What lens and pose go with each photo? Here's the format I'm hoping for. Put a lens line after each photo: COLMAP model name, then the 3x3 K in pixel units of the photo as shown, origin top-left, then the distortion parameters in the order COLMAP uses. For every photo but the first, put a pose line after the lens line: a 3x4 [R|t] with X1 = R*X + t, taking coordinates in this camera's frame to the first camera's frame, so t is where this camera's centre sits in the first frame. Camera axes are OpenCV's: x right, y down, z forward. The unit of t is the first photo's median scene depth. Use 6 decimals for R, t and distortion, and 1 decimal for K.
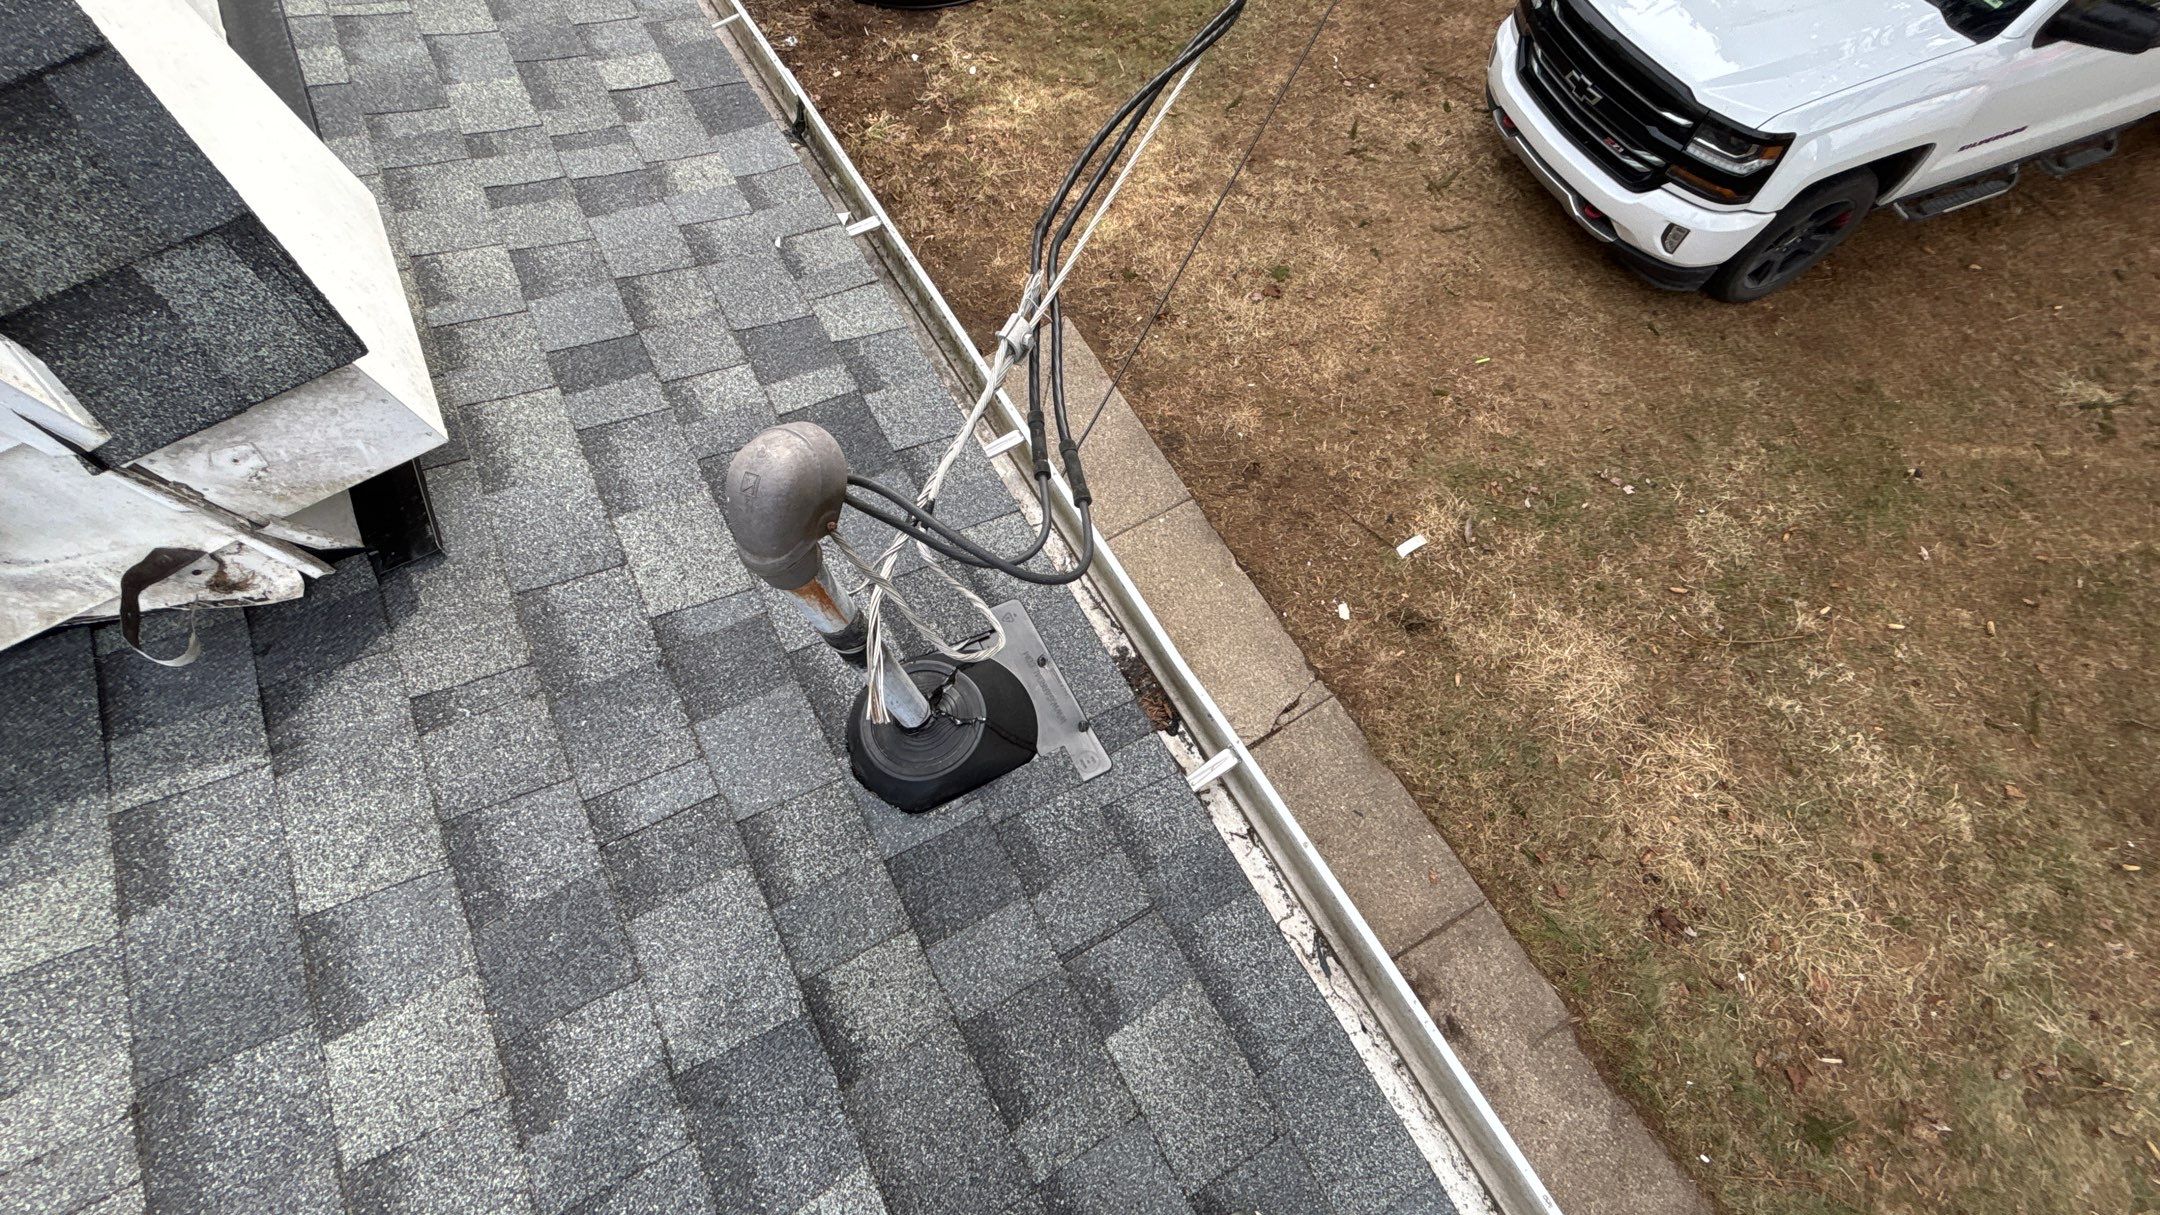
lens RADIAL K [[872.6, 0, 1081.2], [0, 872.6, 603.0], [0, 0, 1]] dist [-0.000929, 0.000379]
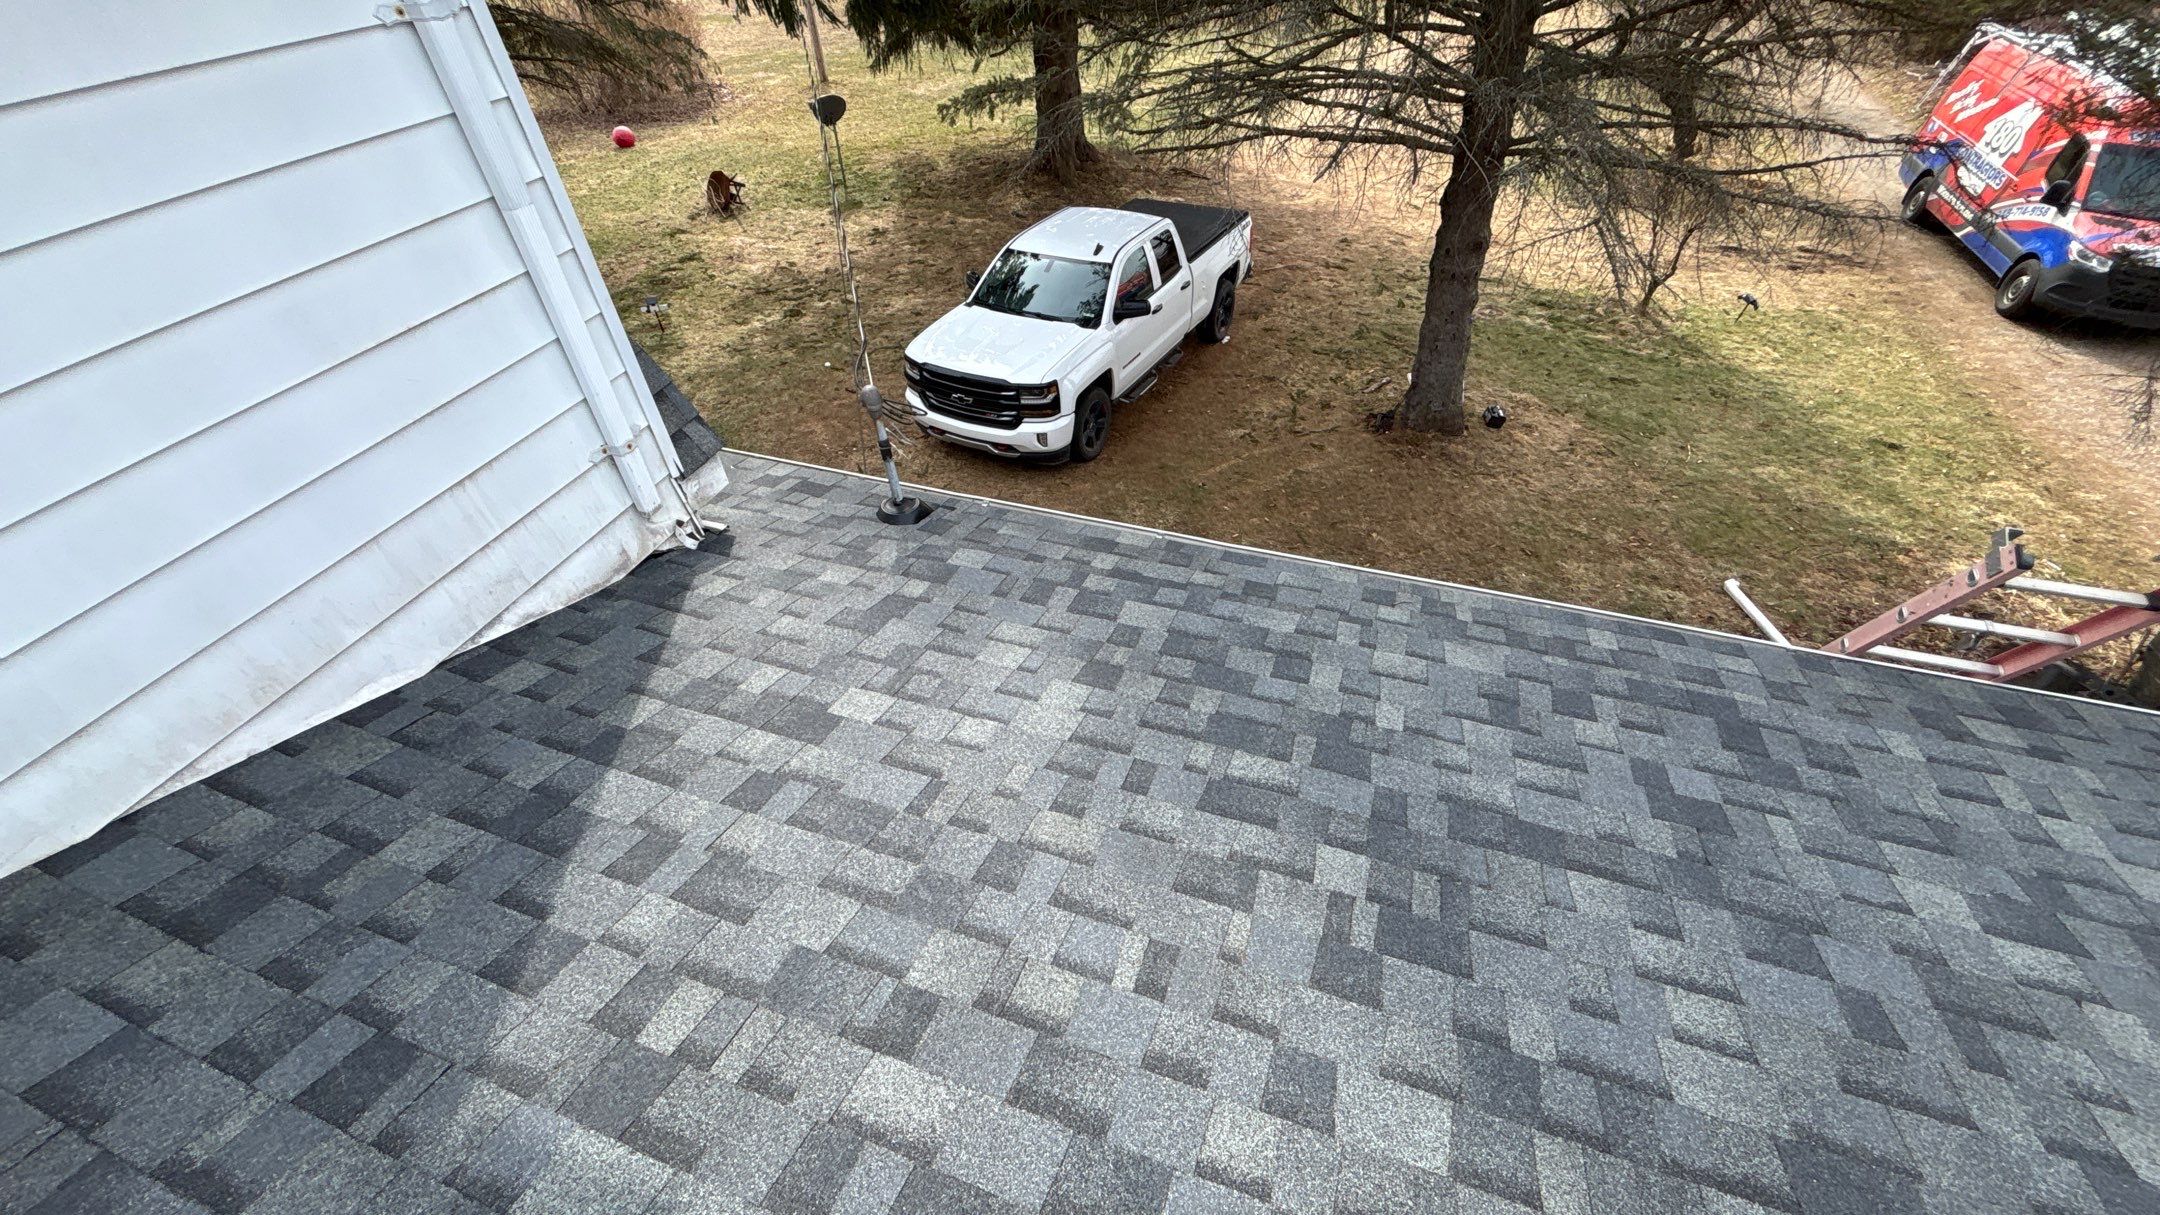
lens RADIAL K [[892.6, 0, 1082.6], [0, 892.6, 608.1], [0, 0, 1]] dist [-0.000913, -0.000442]
pose [[0.767355, -0.403238, 0.498564, -0.312696], [0.581403, 0.765462, -0.275751, 0.369536], [-0.270438, 0.501465, 0.821825, -0.373020]]
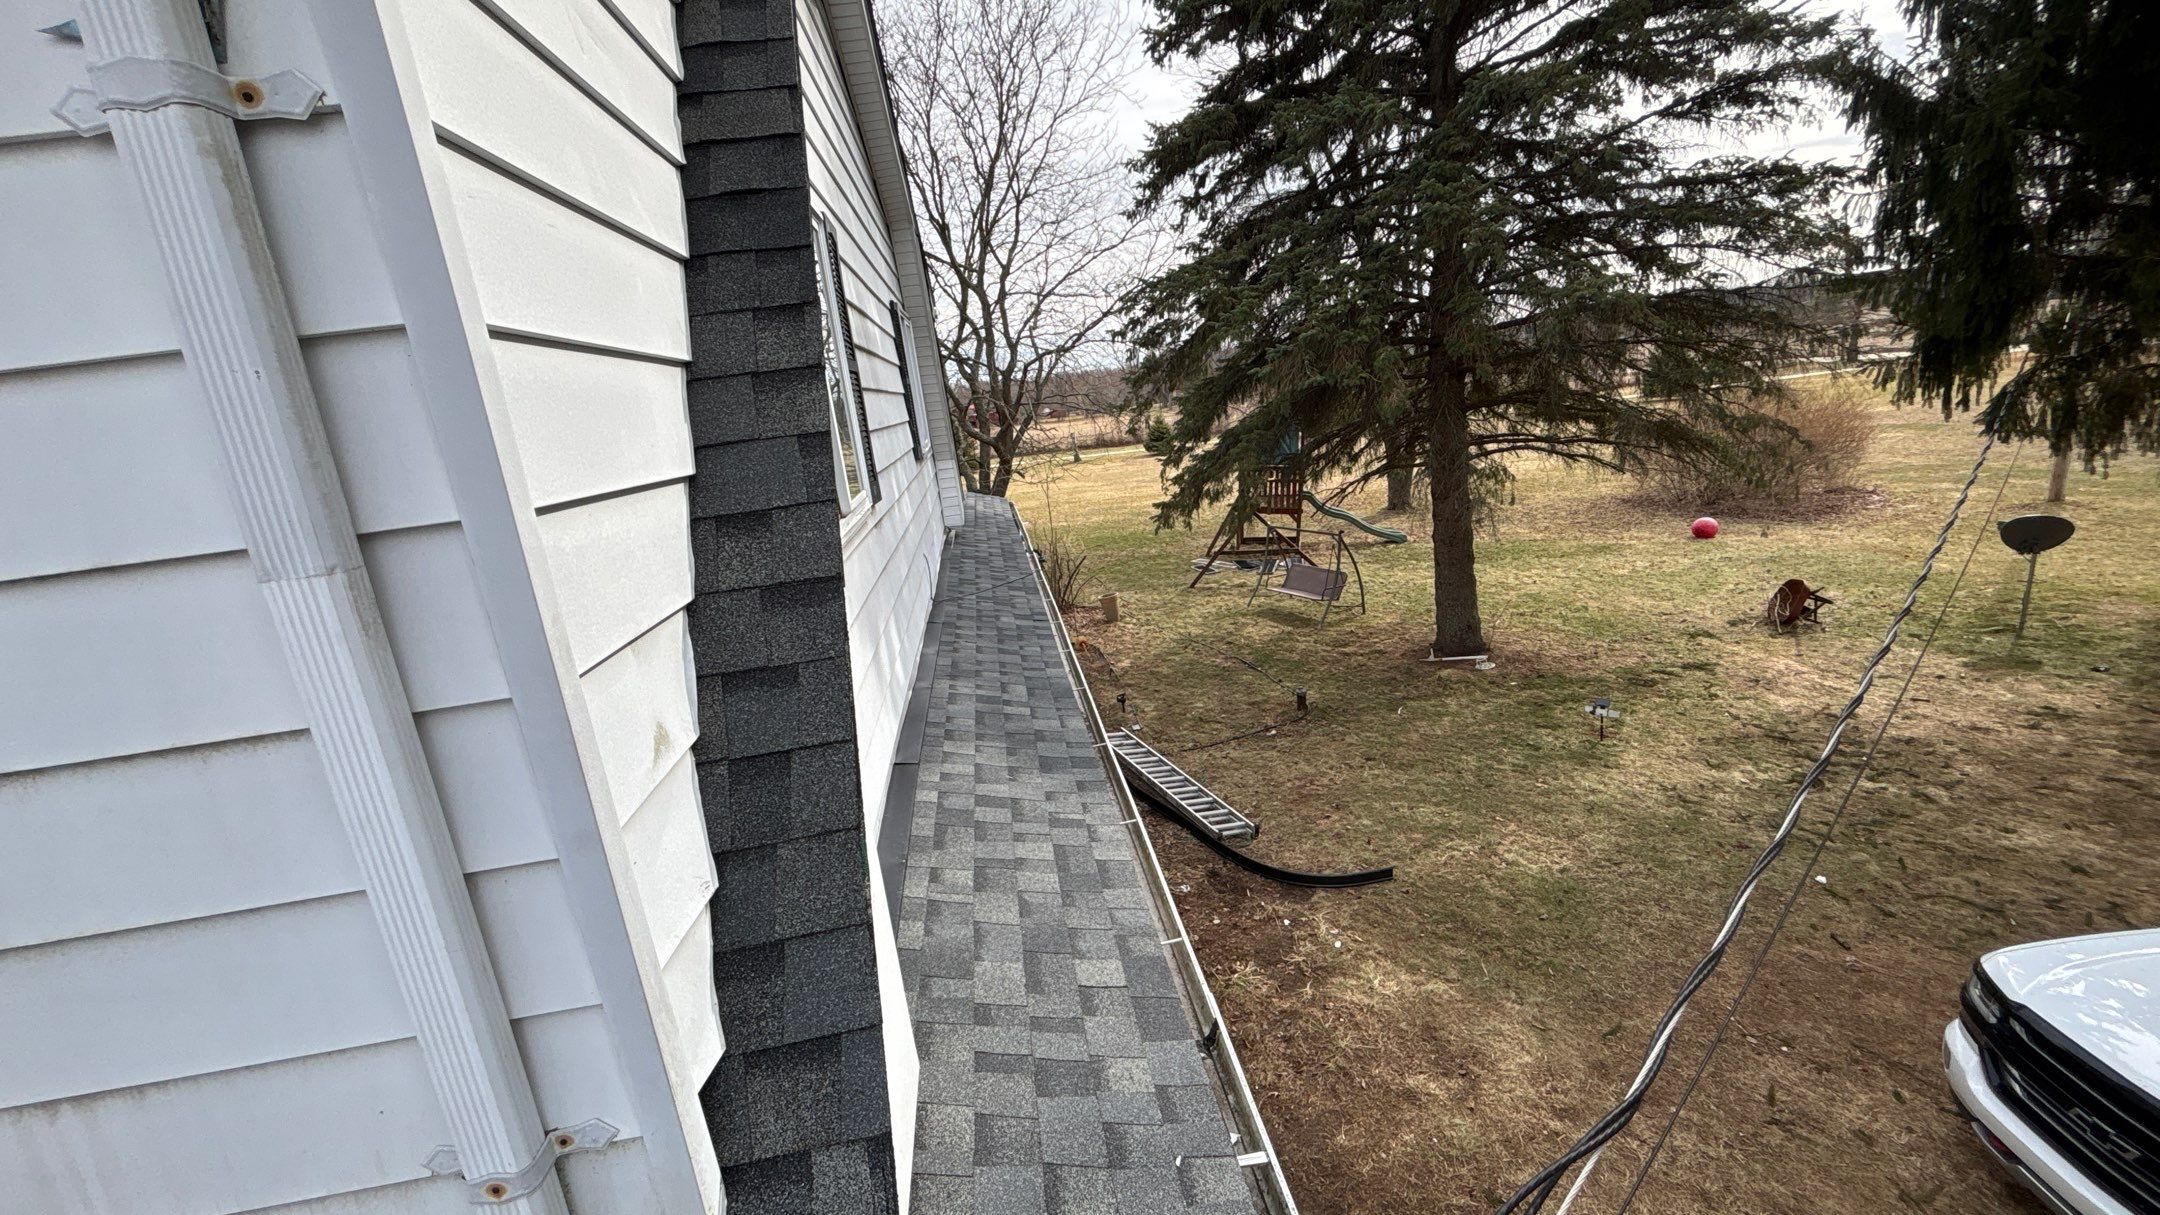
lens RADIAL K [[872.2, 0, 1080.6], [0, 872.2, 608.5], [0, 0, 1]] dist [-0.001673, 0.003183]
pose [[0.919352, 0.058724, -0.389029, -0.020517], [-0.331843, 0.646934, -0.686554, -0.017950], [0.211358, 0.760282, 0.614247, -0.084432]]
